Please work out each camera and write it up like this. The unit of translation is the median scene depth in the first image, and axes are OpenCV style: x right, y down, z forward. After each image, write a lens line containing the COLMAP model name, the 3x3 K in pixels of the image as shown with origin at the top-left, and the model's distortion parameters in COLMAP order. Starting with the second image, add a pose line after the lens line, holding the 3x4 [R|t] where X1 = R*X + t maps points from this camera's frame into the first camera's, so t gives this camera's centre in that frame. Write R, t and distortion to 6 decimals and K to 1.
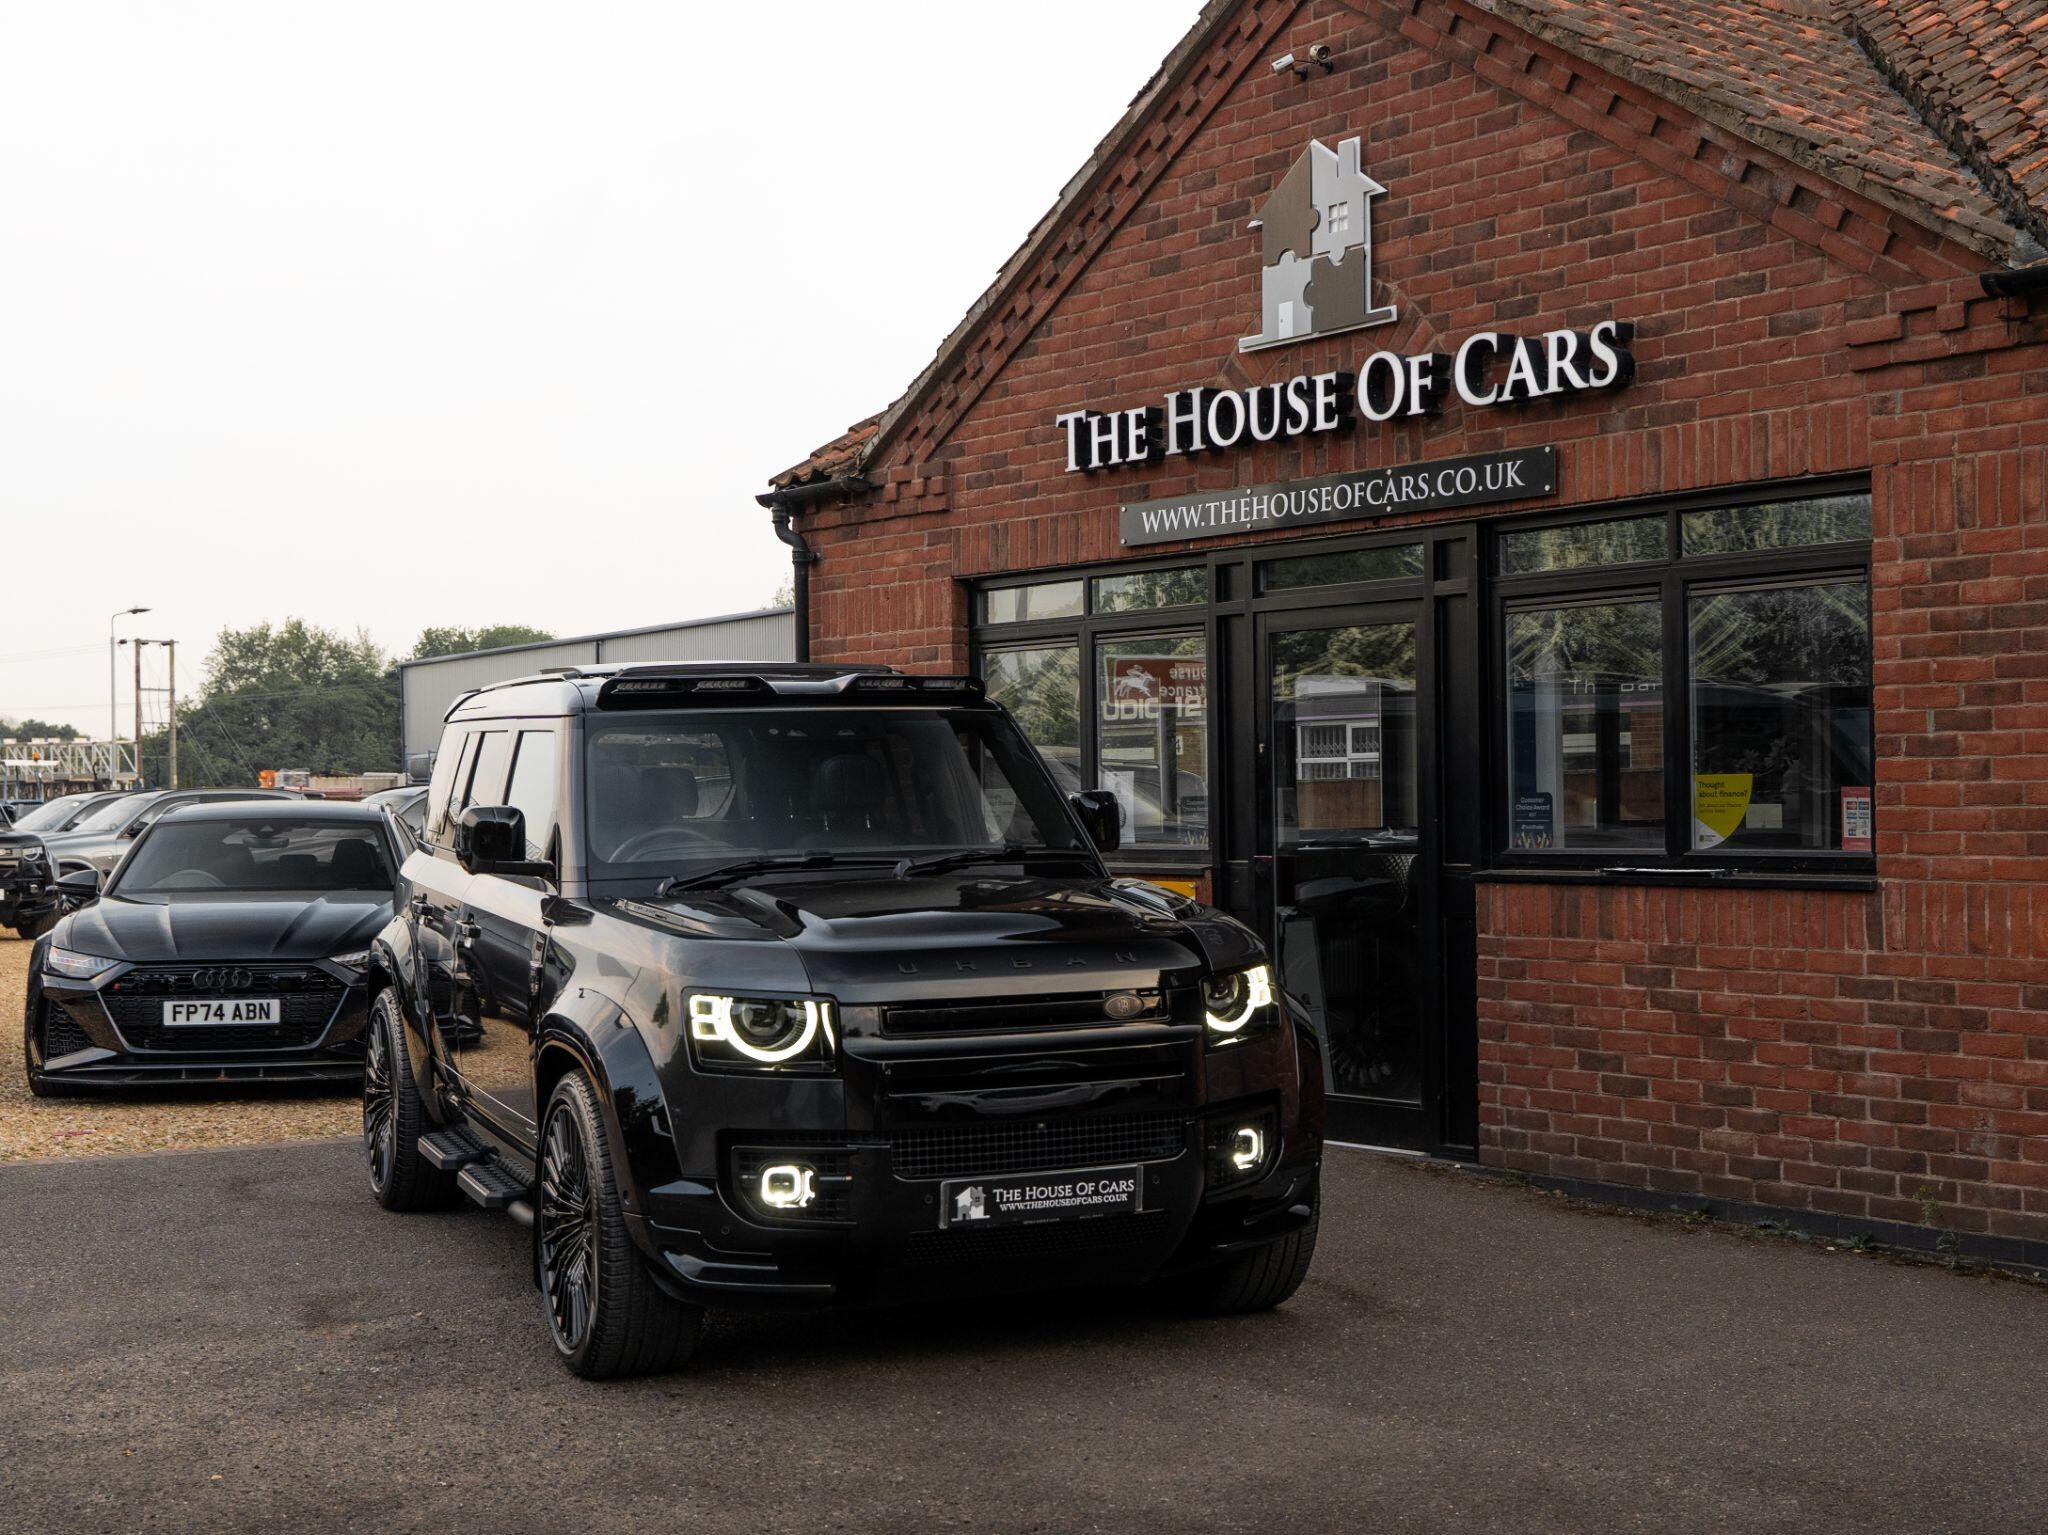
lens RADIAL K [[2909.9, 0, 1140.5], [0, 2909.9, 775.1], [0, 0, 1]] dist [-0.005350, 0.000000]
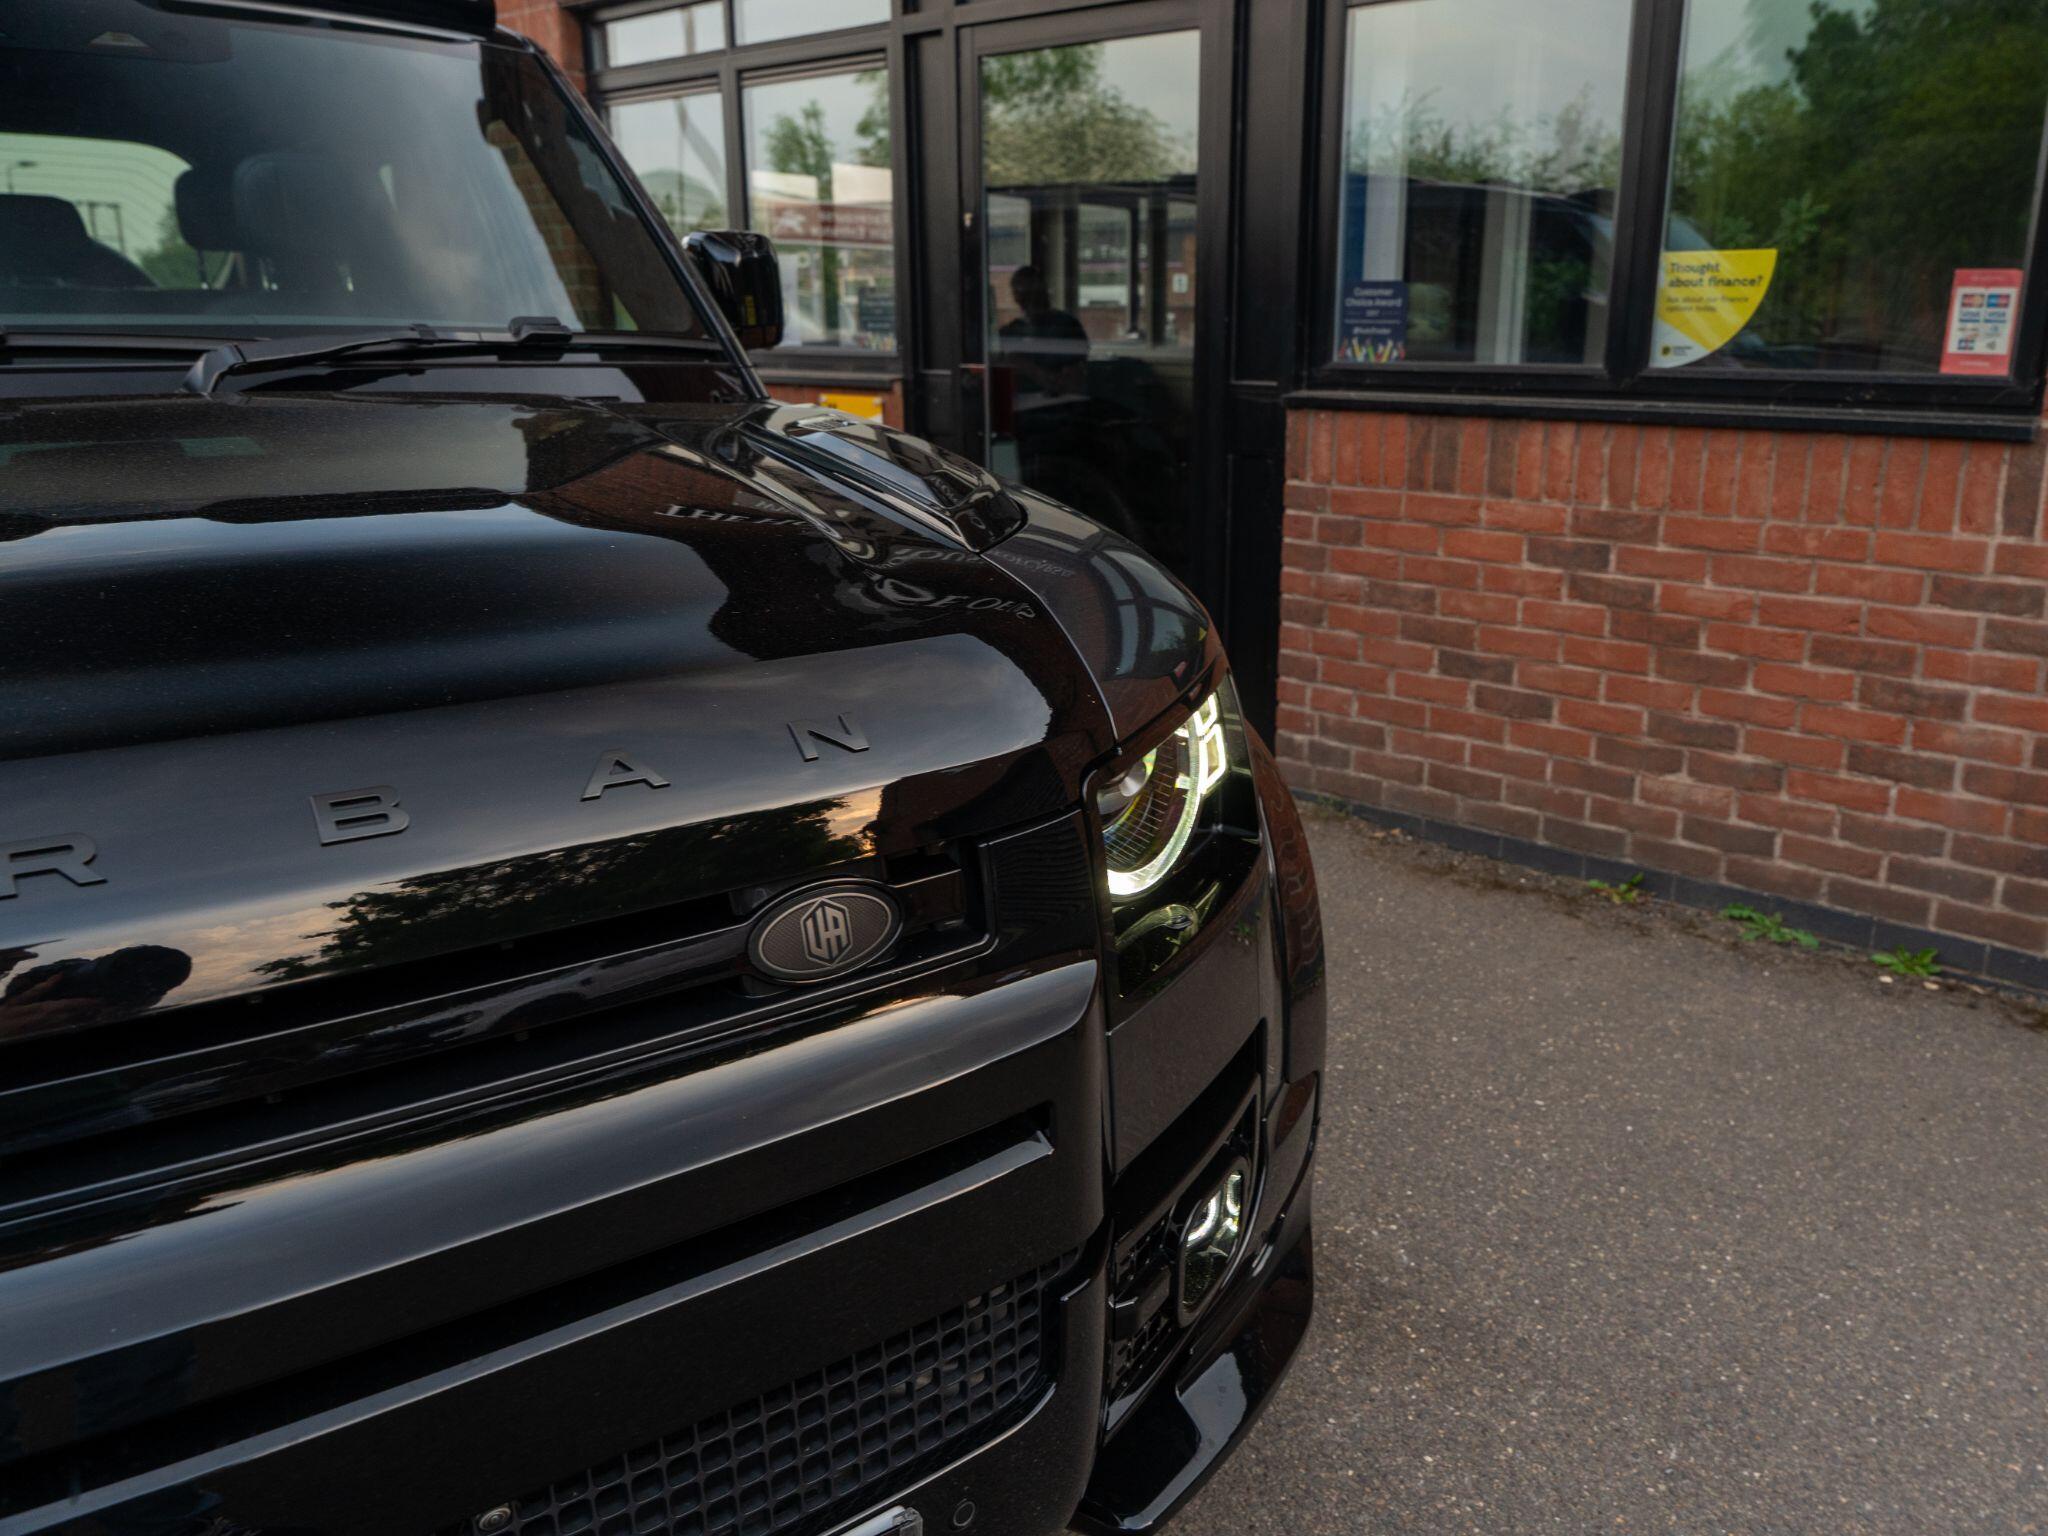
lens RADIAL K [[1570.4, 0, 1162.9], [0, 1570.4, 779.0], [0, 0, 1]] dist [0.008480, -0.018768]
pose [[0.975166, -0.035659, 0.218584, -0.004743], [-0.026323, 0.961297, 0.274254, 0.019920], [-0.219904, -0.273197, 0.936486, 0.642478]]
